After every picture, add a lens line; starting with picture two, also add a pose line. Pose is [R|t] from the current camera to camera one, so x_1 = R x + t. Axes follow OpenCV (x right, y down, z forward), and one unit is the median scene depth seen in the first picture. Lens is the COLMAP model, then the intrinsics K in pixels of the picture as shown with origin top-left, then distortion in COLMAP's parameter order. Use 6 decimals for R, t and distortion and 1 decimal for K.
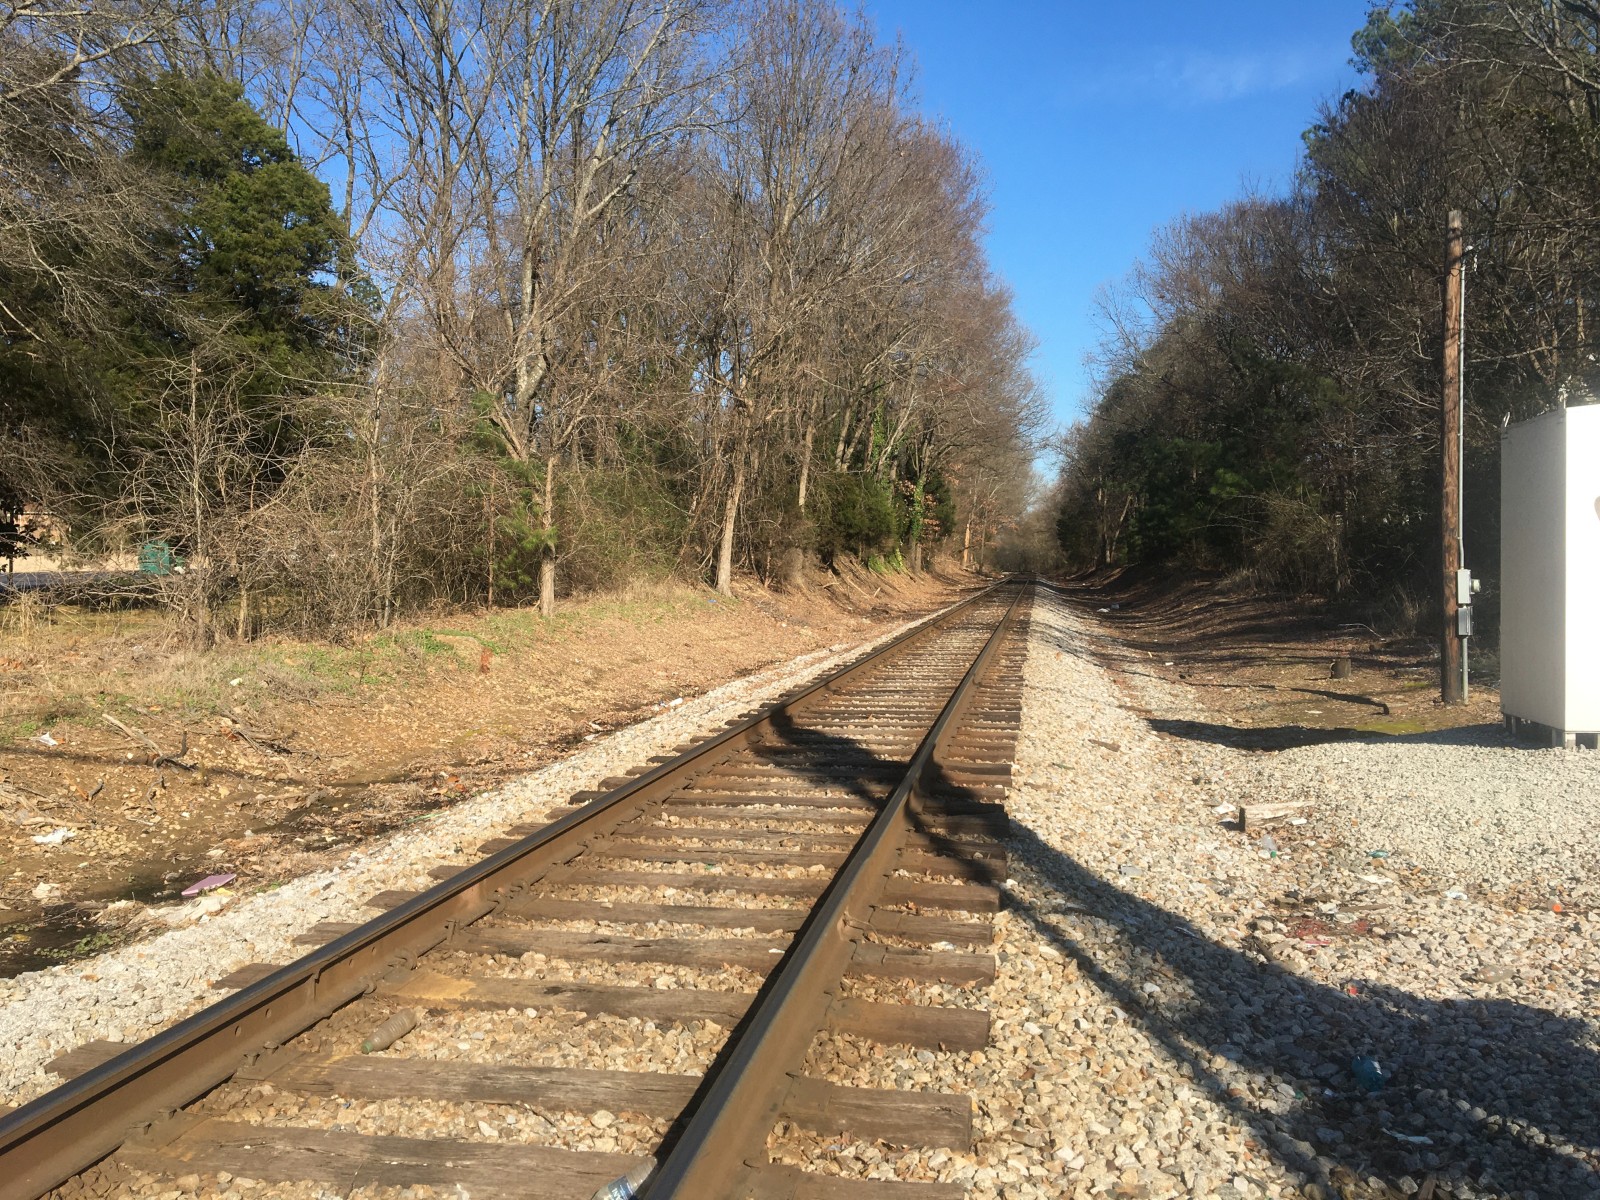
lens RADIAL K [[1358.1, 0, 790.8], [0, 1358.1, 592.6], [0, 0, 1]] dist [0.085638, -0.118860]
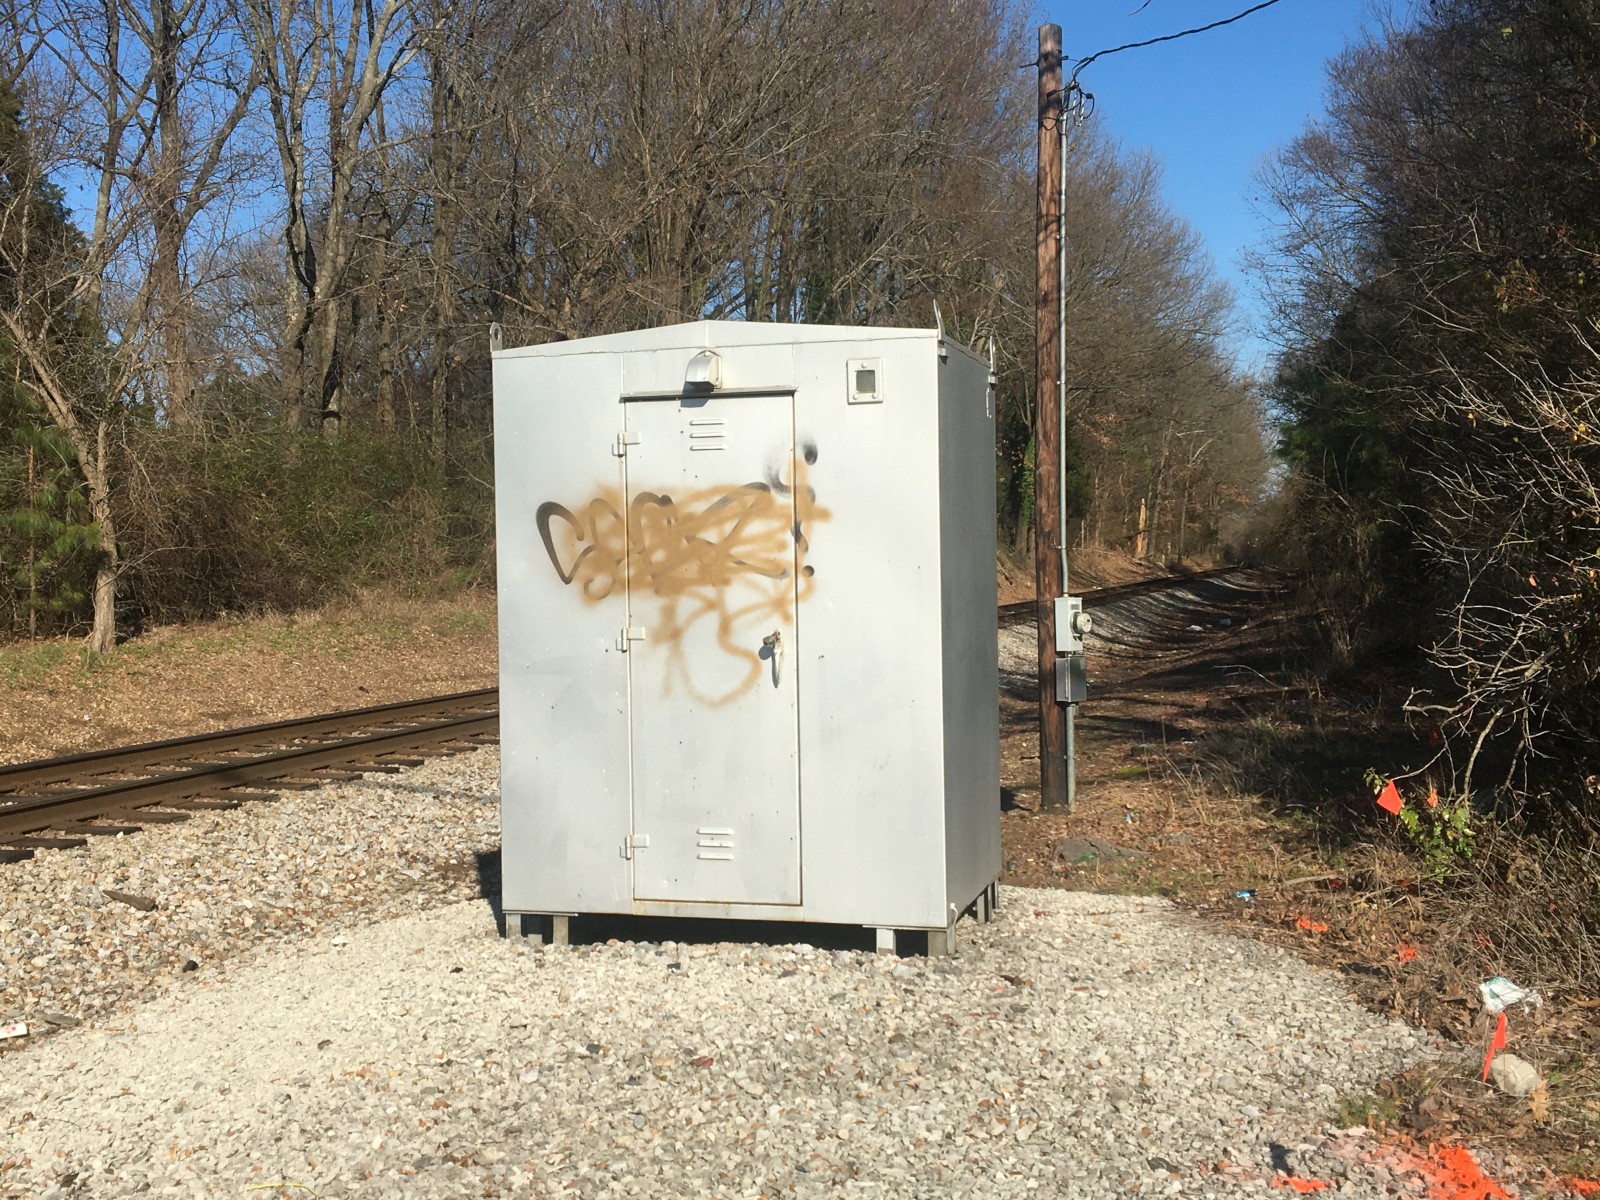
lens RADIAL K [[1846.2, 0, 800.0], [0, 1846.2, 600.0], [0, 0, 1]] dist [0.056373, -0.001571]
pose [[0.993478, -0.001429, -0.114015, 0.286170], [0.002021, 0.999985, 0.005080, -0.012337], [0.114006, -0.005278, 0.993466, 0.090223]]
